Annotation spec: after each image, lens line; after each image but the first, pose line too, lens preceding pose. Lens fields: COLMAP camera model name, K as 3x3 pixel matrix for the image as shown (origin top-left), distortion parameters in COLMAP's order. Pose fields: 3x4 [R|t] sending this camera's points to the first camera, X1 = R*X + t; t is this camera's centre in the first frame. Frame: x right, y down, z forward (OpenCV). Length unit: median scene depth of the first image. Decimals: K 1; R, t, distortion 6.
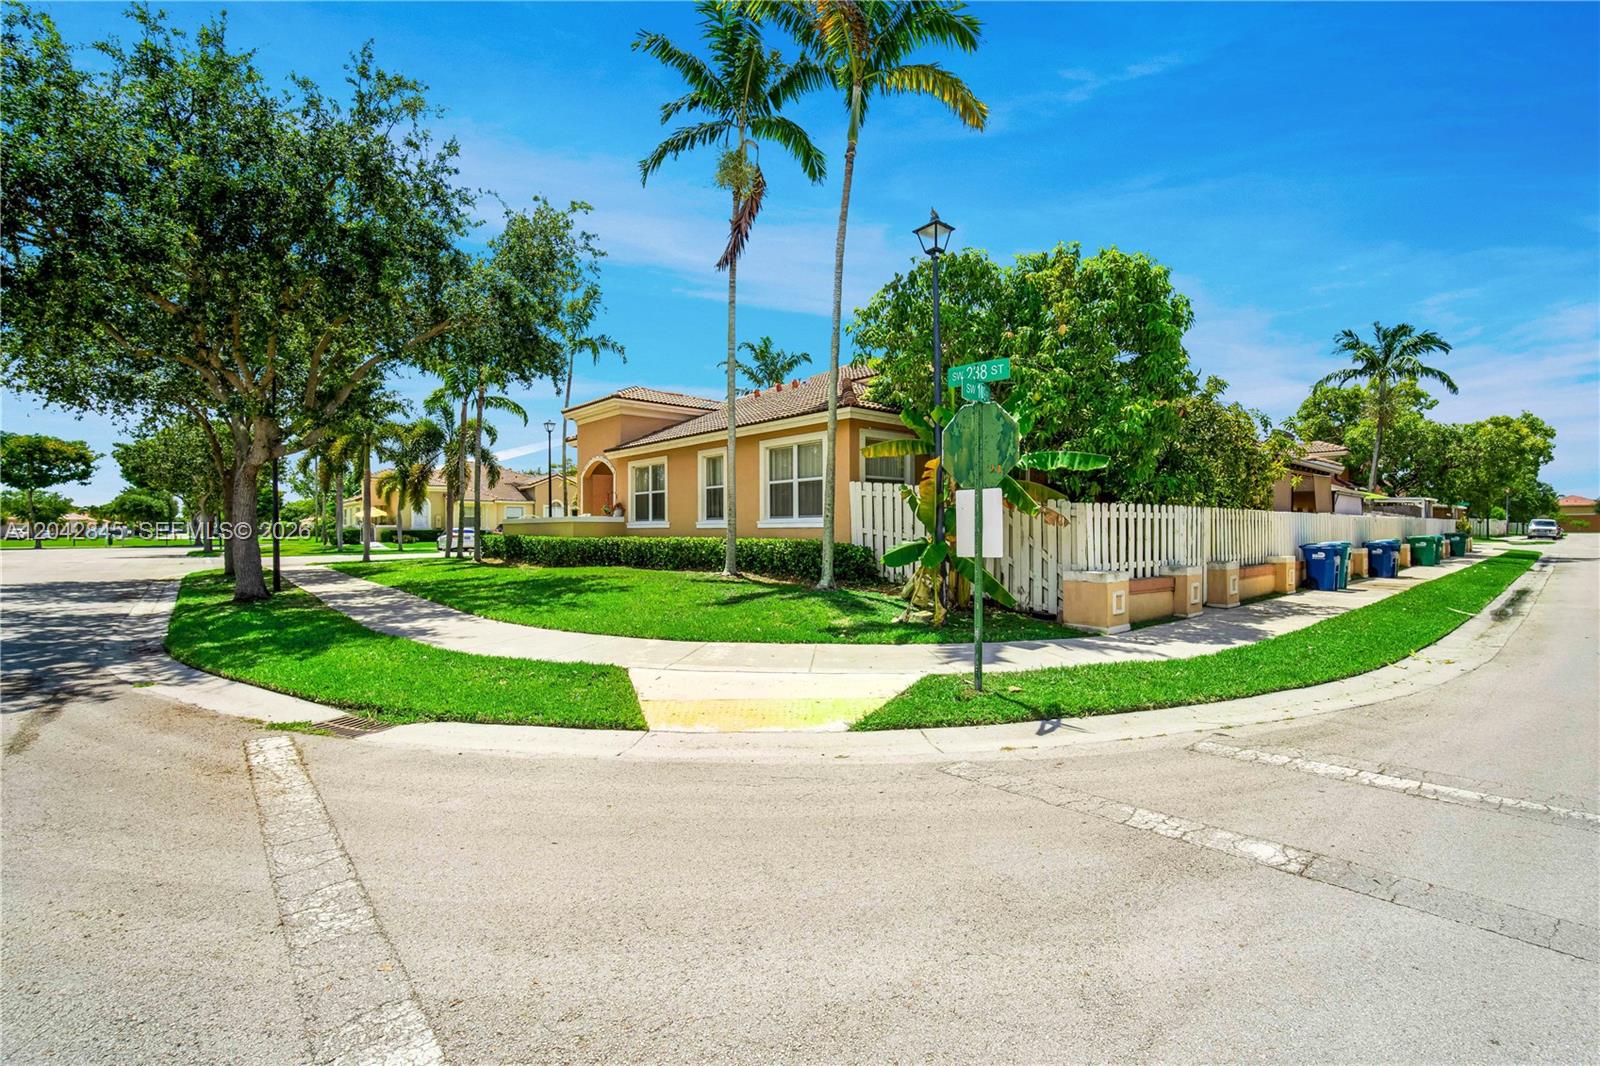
lens RADIAL K [[695.7, 0, 798.9], [0, 695.7, 534.7], [0, 0, 1]] dist [-0.015157, 0.003838]
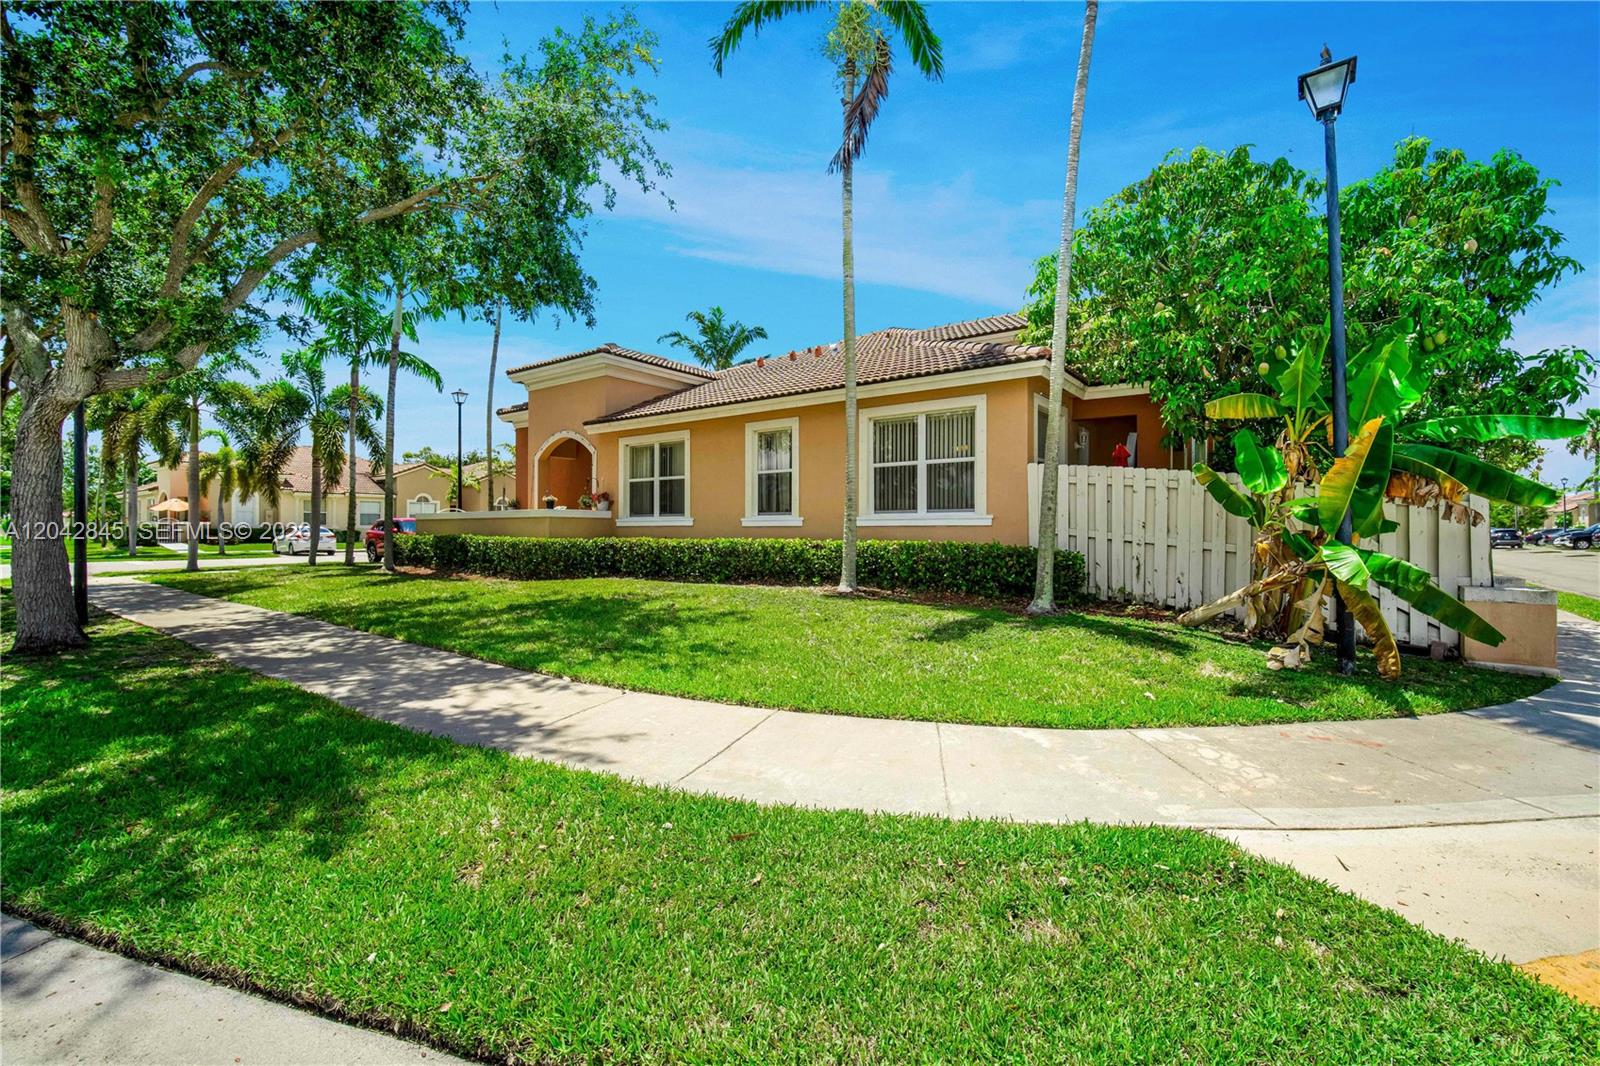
lens RADIAL K [[695.7, 0, 802.3], [0, 695.7, 531.1], [0, 0, 1]] dist [-0.015157, 0.003838]
pose [[0.977831, 0.005082, 0.209335, -0.216776], [-0.003491, 0.999962, -0.007971, 0.001594], [-0.209367, 0.007064, 0.977812, 0.227306]]
